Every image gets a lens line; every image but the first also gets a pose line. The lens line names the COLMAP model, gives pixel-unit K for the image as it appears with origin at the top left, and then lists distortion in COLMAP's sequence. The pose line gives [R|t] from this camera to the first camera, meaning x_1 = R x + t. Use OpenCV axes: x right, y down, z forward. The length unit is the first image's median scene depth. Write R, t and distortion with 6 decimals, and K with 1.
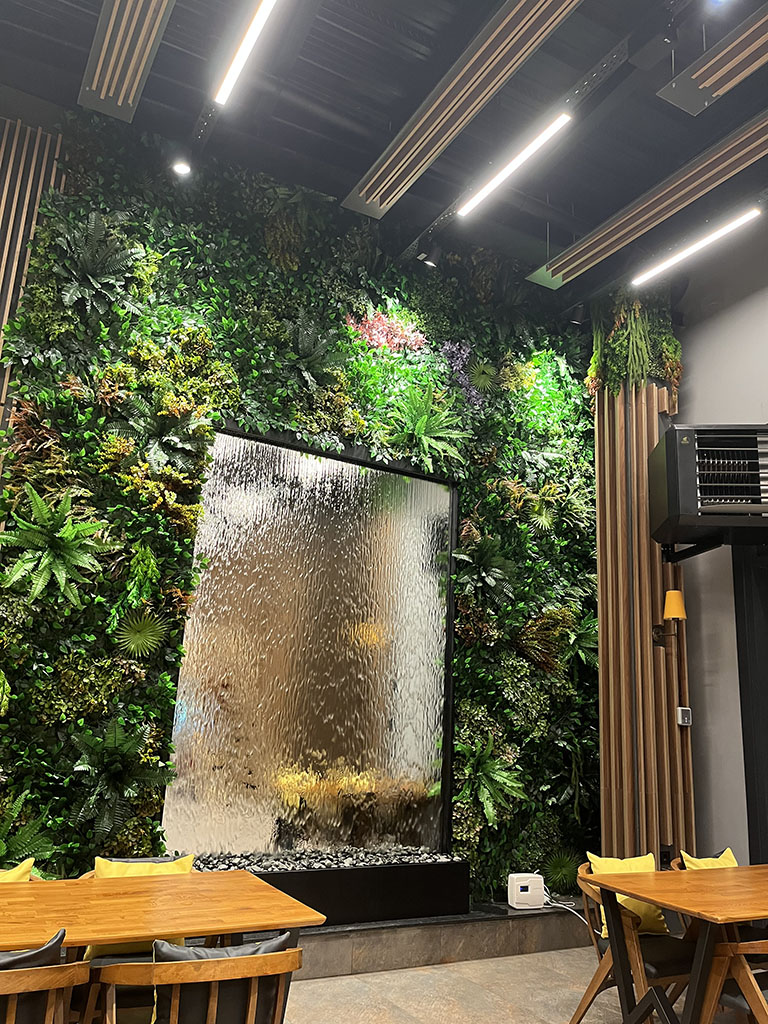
lens RADIAL K [[778.7, 0, 377.2], [0, 778.7, 517.4], [0, 0, 1]] dist [0.045903, -0.036036]
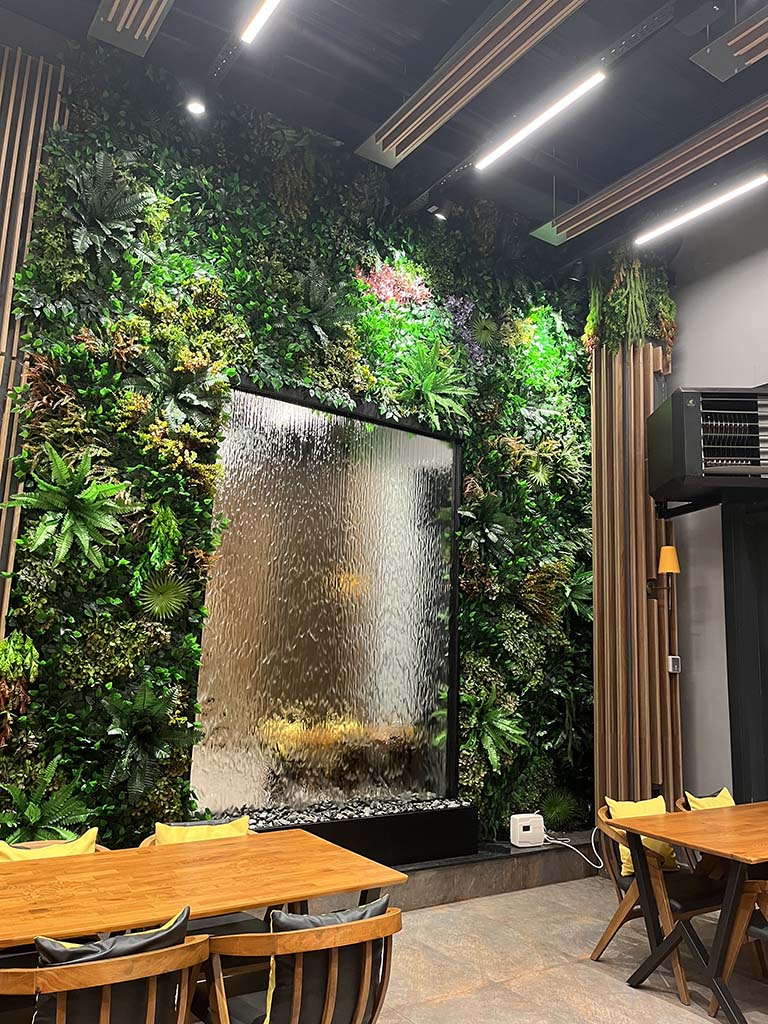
lens RADIAL K [[778.7, 0, 383.3], [0, 778.7, 511.5], [0, 0, 1]] dist [0.045903, -0.036036]
pose [[0.995776, 0.000539, 0.091810, -0.106461], [-0.007002, 0.997516, 0.070092, -0.025740], [-0.091545, -0.070438, 0.993307, 0.001913]]
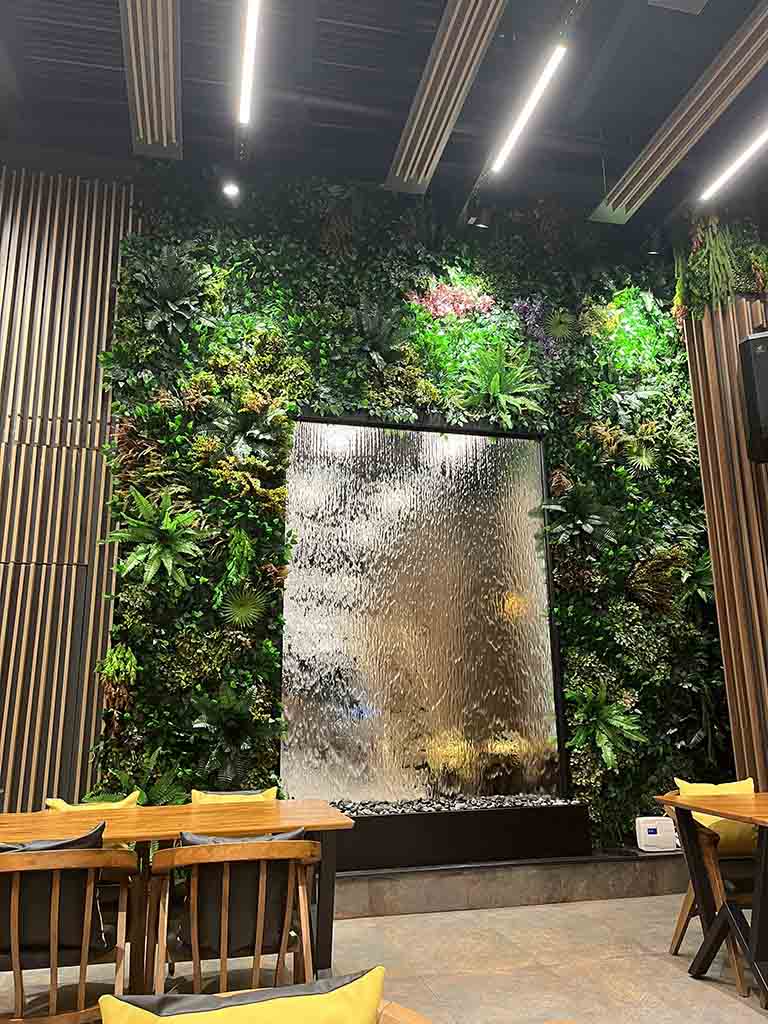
lens RADIAL K [[778.7, 0, 385.9], [0, 778.7, 514.8], [0, 0, 1]] dist [0.045903, -0.036036]
pose [[0.961323, -0.129562, -0.243047, 0.166050], [0.129266, 0.991460, -0.017237, 0.057227], [0.243205, -0.014847, 0.969861, -0.029564]]
